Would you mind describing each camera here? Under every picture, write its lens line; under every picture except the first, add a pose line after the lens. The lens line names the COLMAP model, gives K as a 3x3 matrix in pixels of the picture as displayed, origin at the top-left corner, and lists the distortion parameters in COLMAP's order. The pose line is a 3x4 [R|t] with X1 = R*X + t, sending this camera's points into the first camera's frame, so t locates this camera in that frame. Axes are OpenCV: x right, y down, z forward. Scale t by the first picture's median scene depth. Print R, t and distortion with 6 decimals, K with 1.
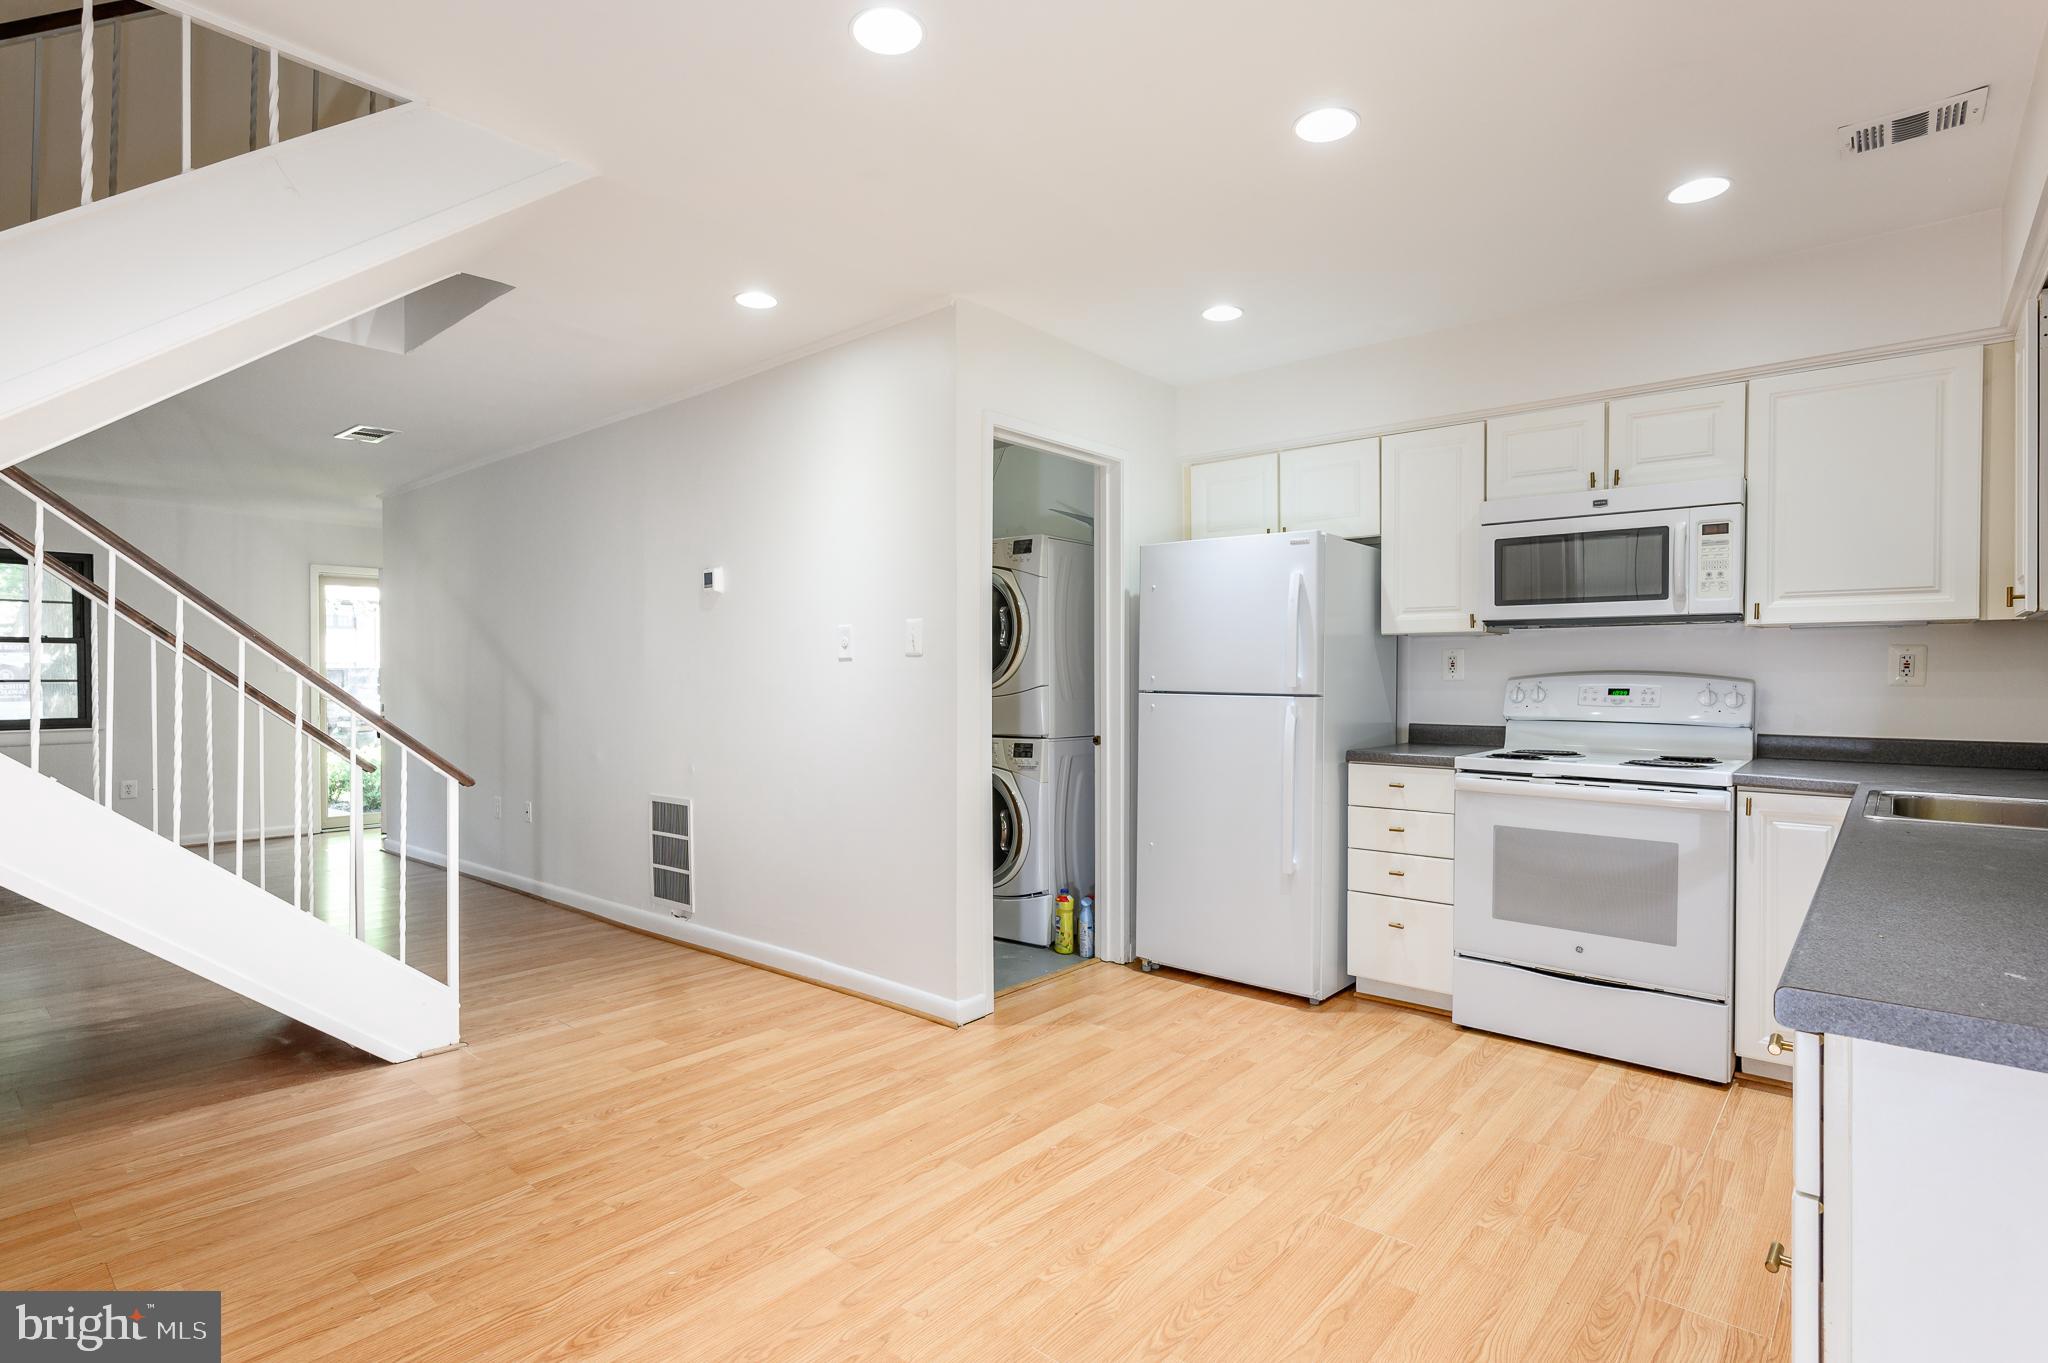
lens RADIAL K [[997.4, 0, 1027.5], [0, 997.4, 681.0], [0, 0, 1]] dist [0.000402, -0.000350]
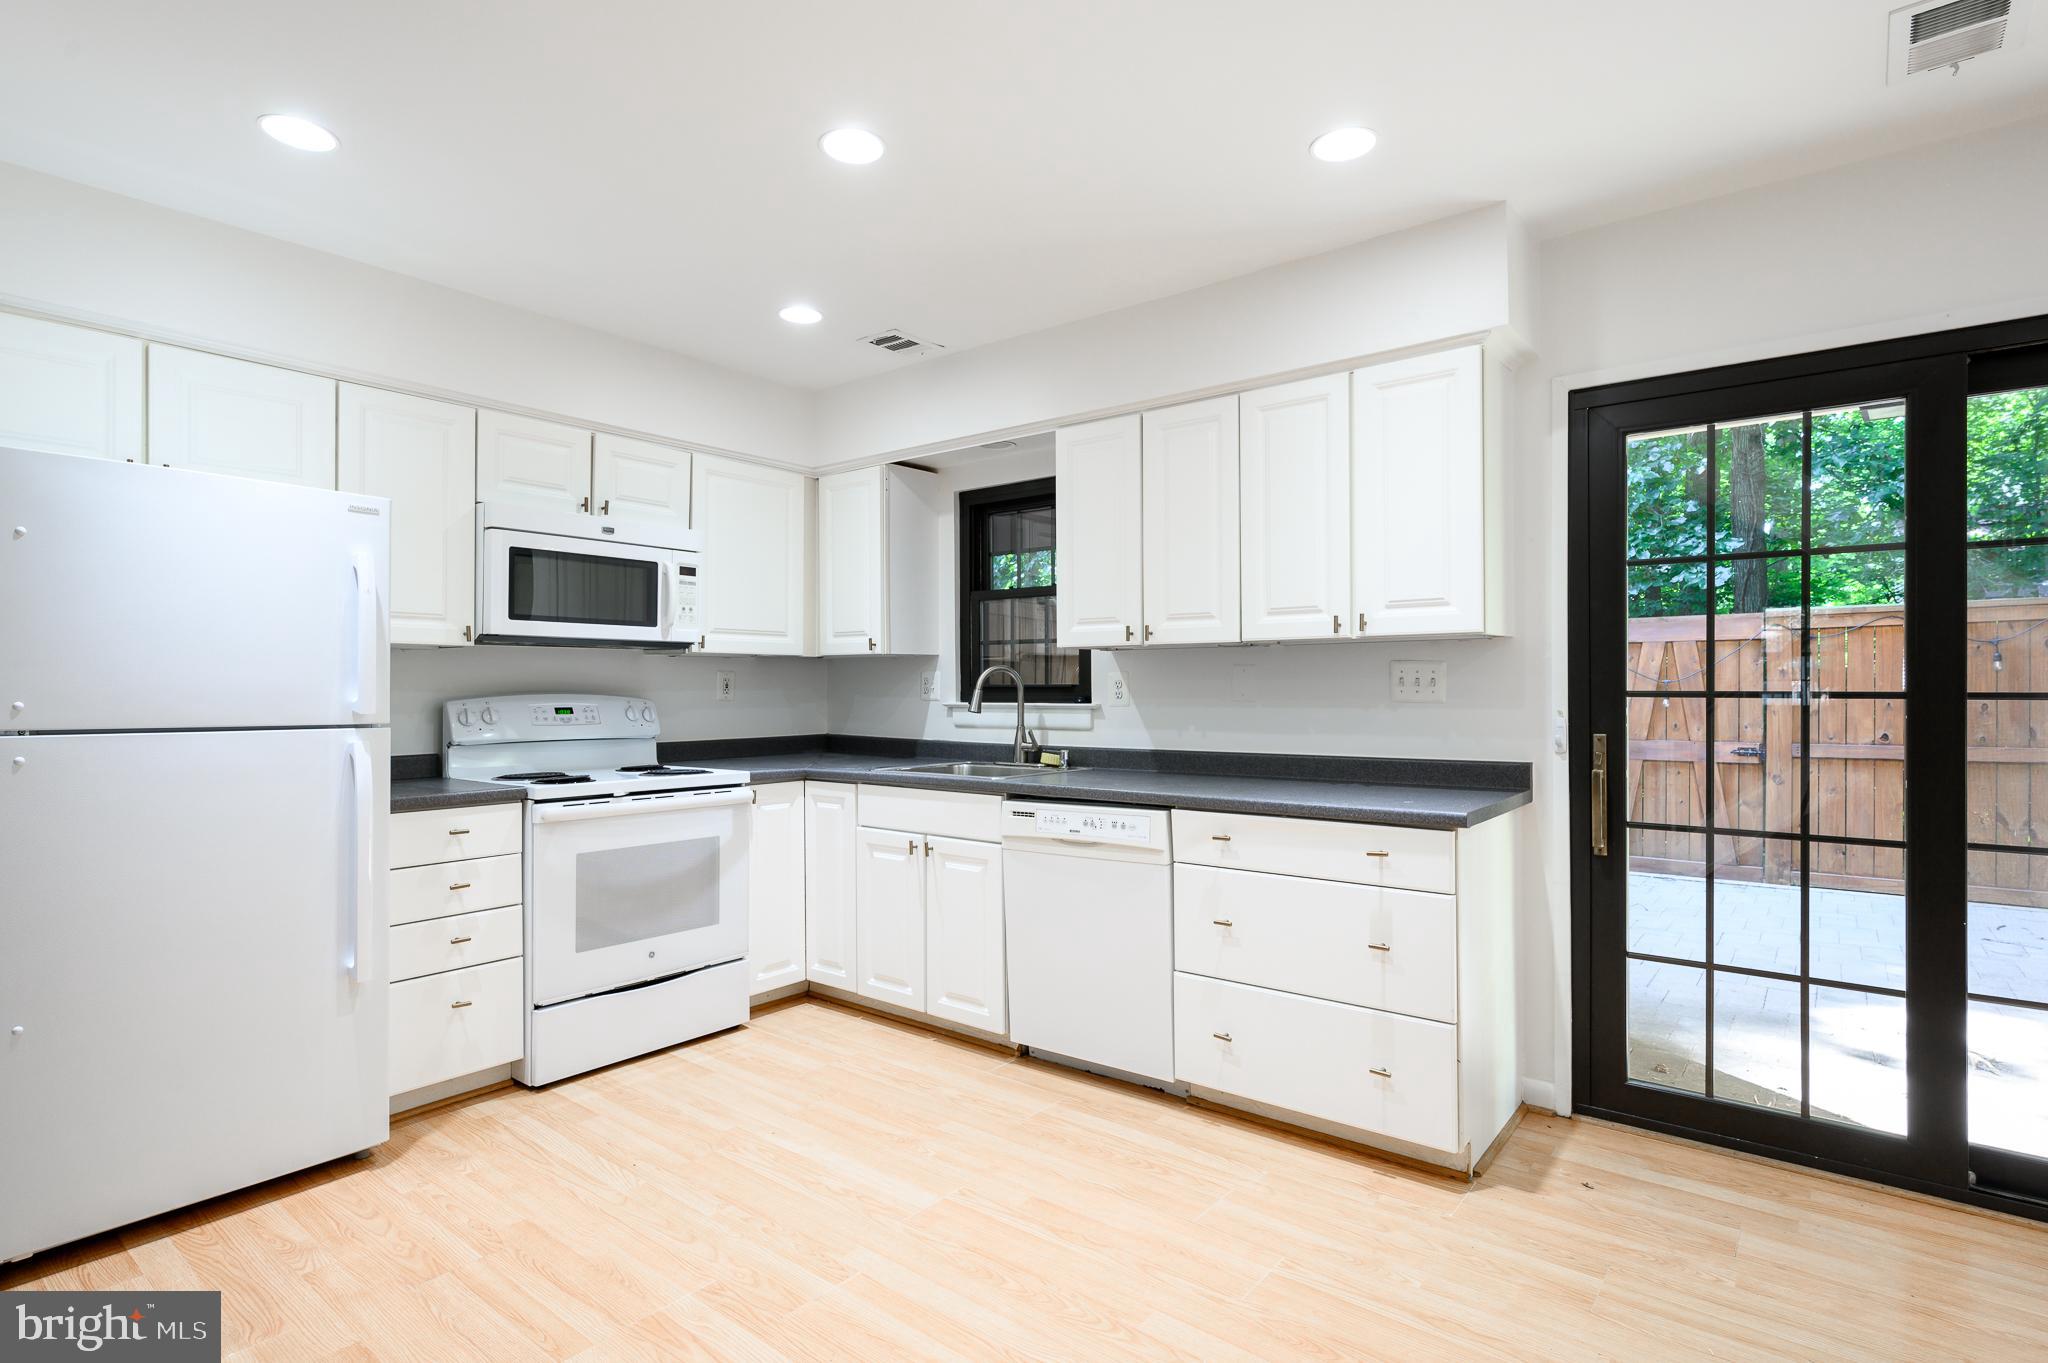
lens RADIAL K [[997.4, 0, 1027.5], [0, 997.4, 681.0], [0, 0, 1]] dist [0.000402, -0.000350]
pose [[-0.023188, 0.007378, 0.999704, -0.509439], [0.011632, 0.999907, -0.007110, -0.007899], [-0.999663, 0.011464, -0.023272, 0.620664]]
